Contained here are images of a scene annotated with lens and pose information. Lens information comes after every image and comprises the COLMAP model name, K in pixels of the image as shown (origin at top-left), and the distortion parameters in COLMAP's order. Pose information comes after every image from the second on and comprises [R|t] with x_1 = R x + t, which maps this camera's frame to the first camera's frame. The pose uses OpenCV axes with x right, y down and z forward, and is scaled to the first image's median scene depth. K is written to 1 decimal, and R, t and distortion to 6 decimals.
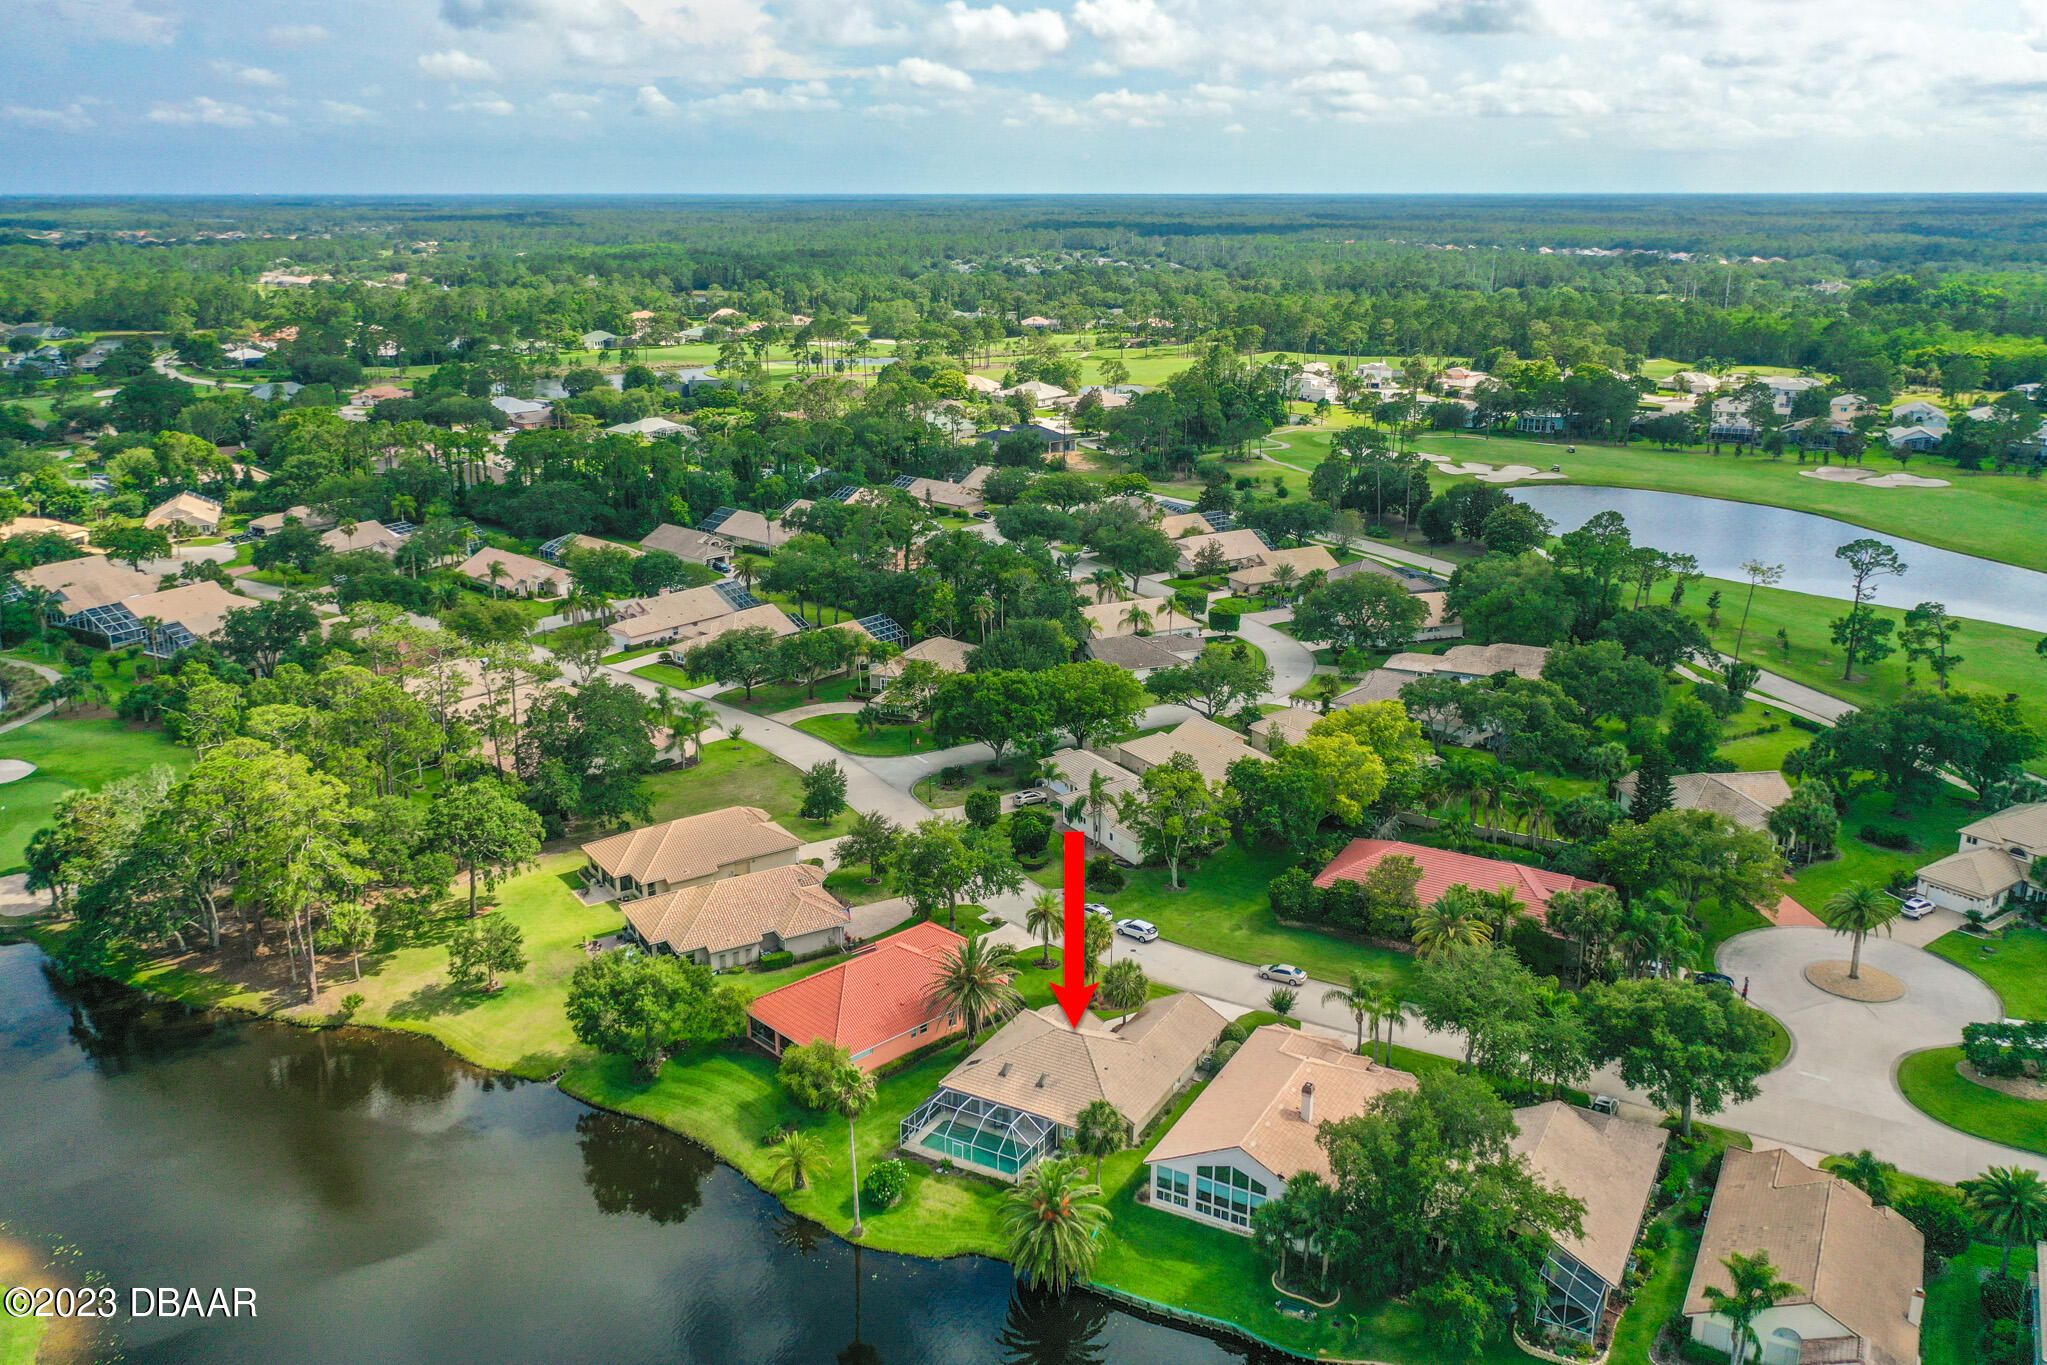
lens RADIAL K [[1640.1, 0, 1042.8], [0, 1640.1, 680.6], [0, 0, 1]] dist [0.009010, 0.000766]
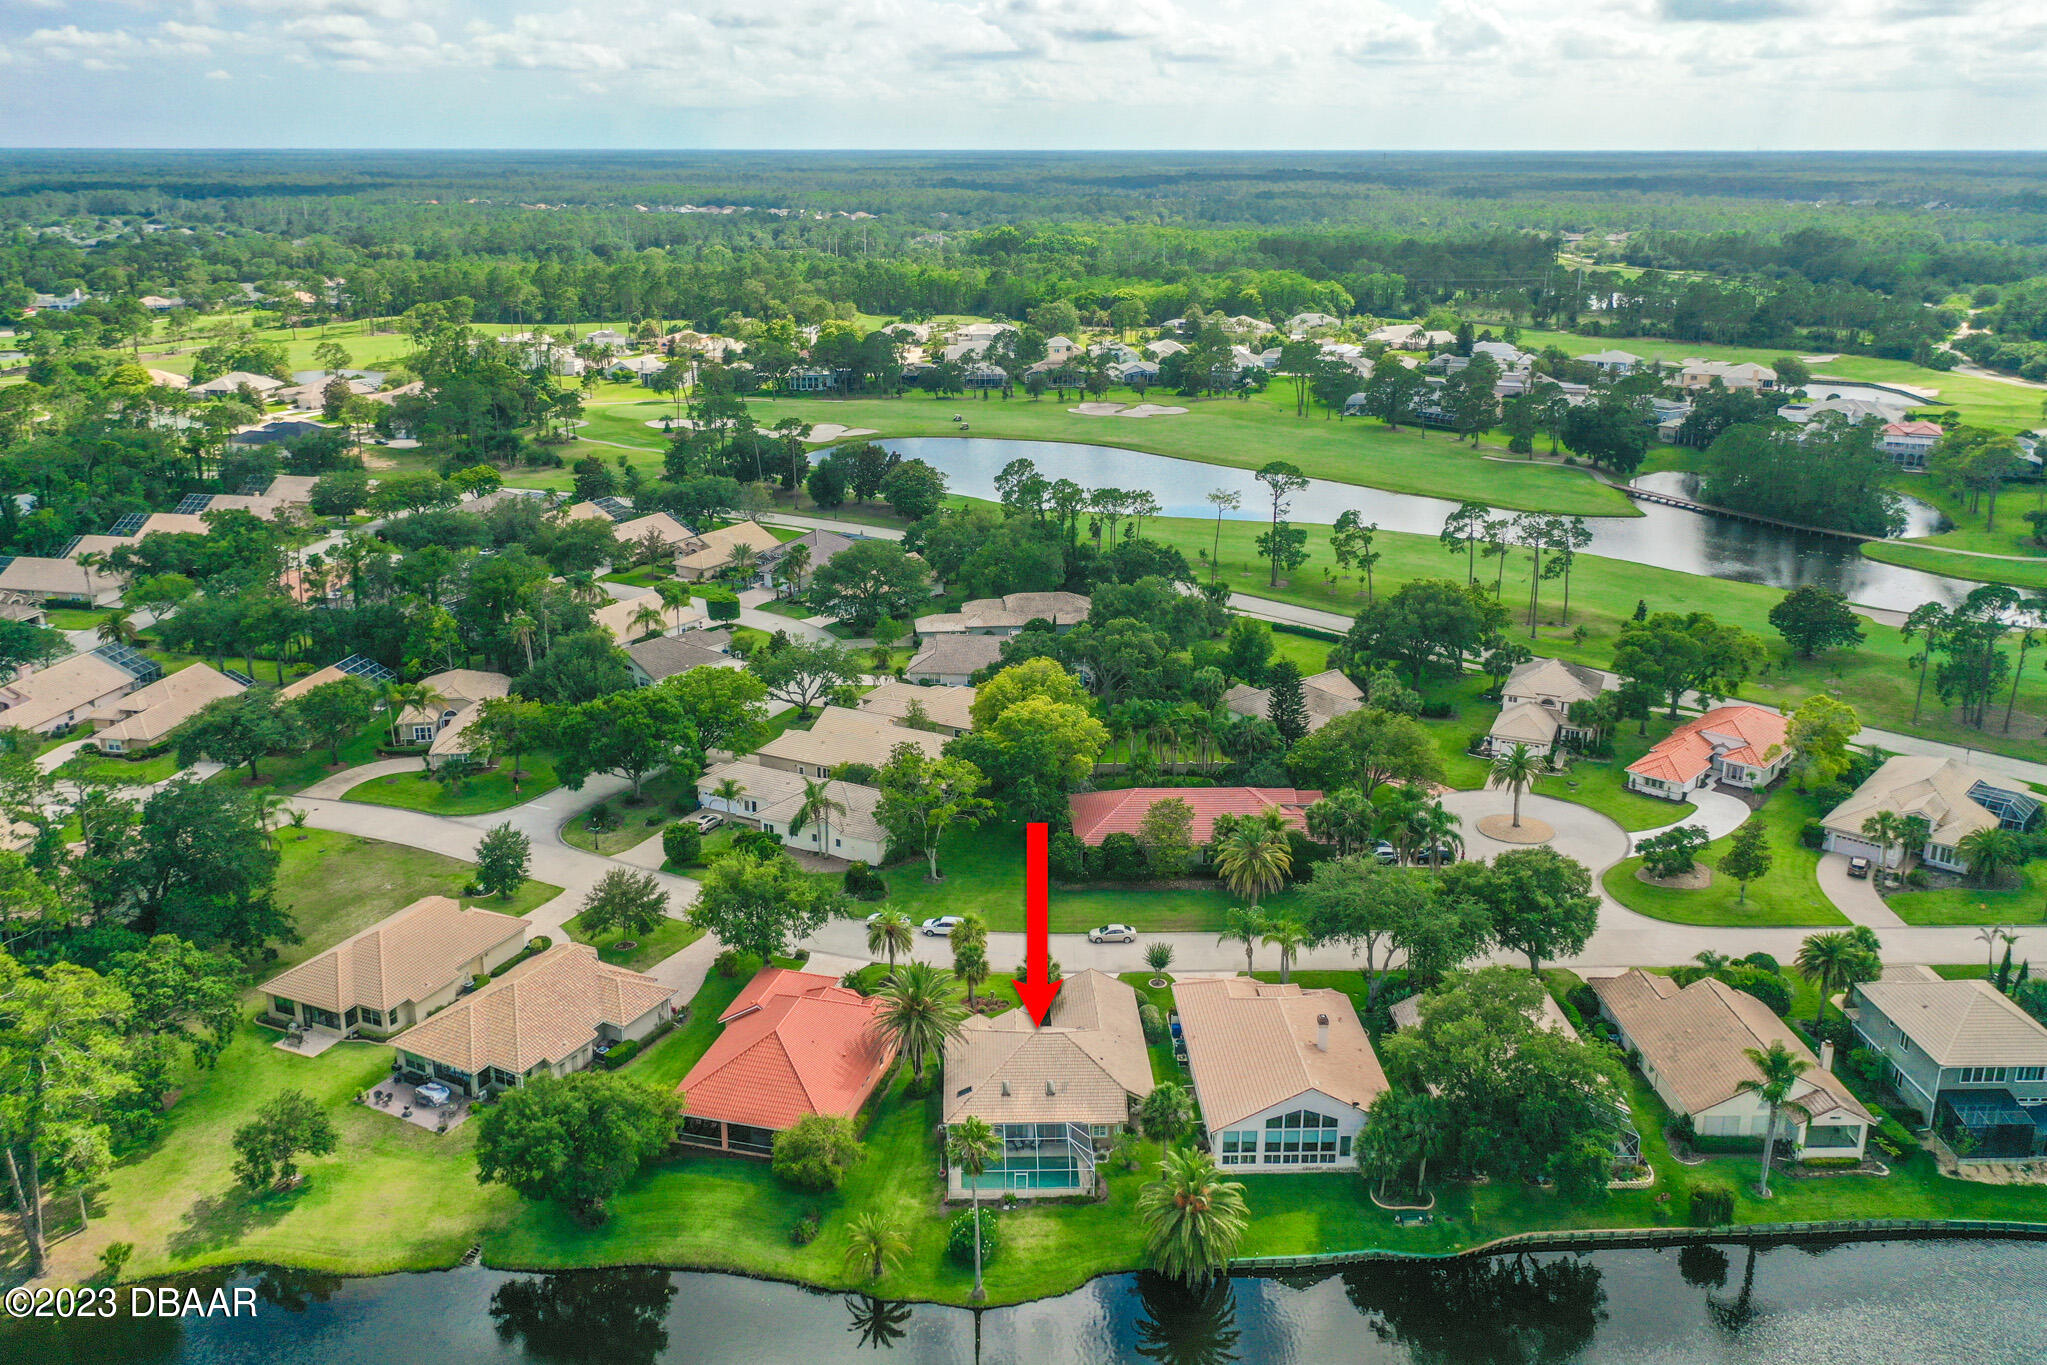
lens RADIAL K [[1640.1, 0, 1011.9], [0, 1640.1, 733.6], [0, 0, 1]] dist [0.009010, 0.000766]
pose [[0.857546, -0.172466, 0.484633, -0.097923], [0.146455, 0.984988, 0.091377, -0.012139], [-0.493117, -0.007383, 0.869931, 0.035436]]
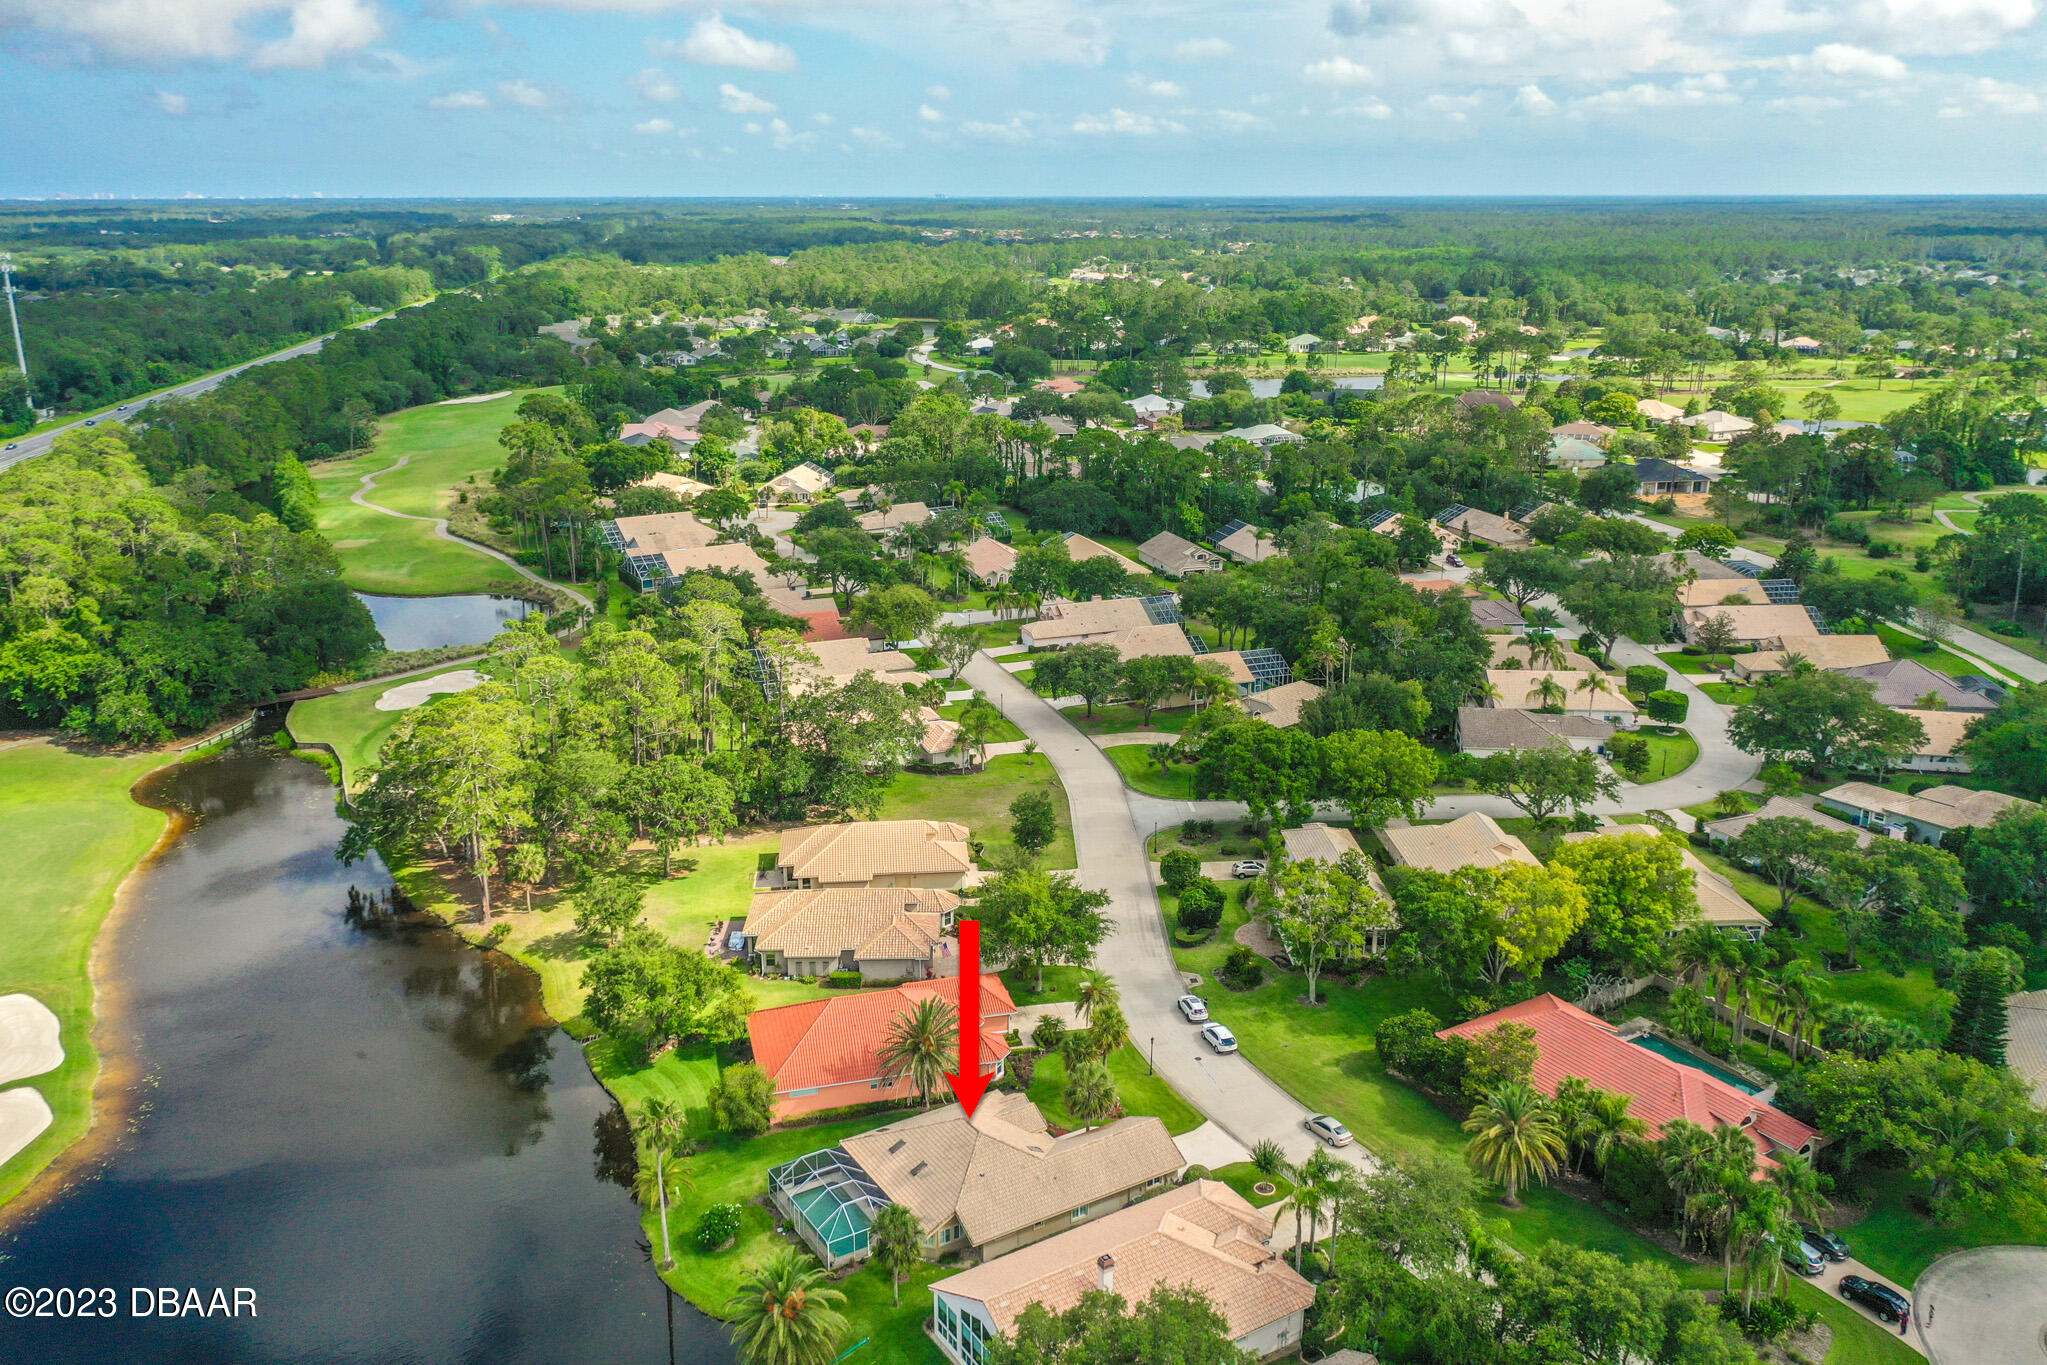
lens RADIAL K [[1640.1, 0, 1028.2], [0, 1640.1, 683.7], [0, 0, 1]] dist [0.009010, 0.000766]
pose [[0.871612, 0.140632, -0.469590, 0.096688], [-0.140070, 0.989475, 0.036340, -0.015017], [0.469758, 0.034102, 0.882136, 0.042929]]
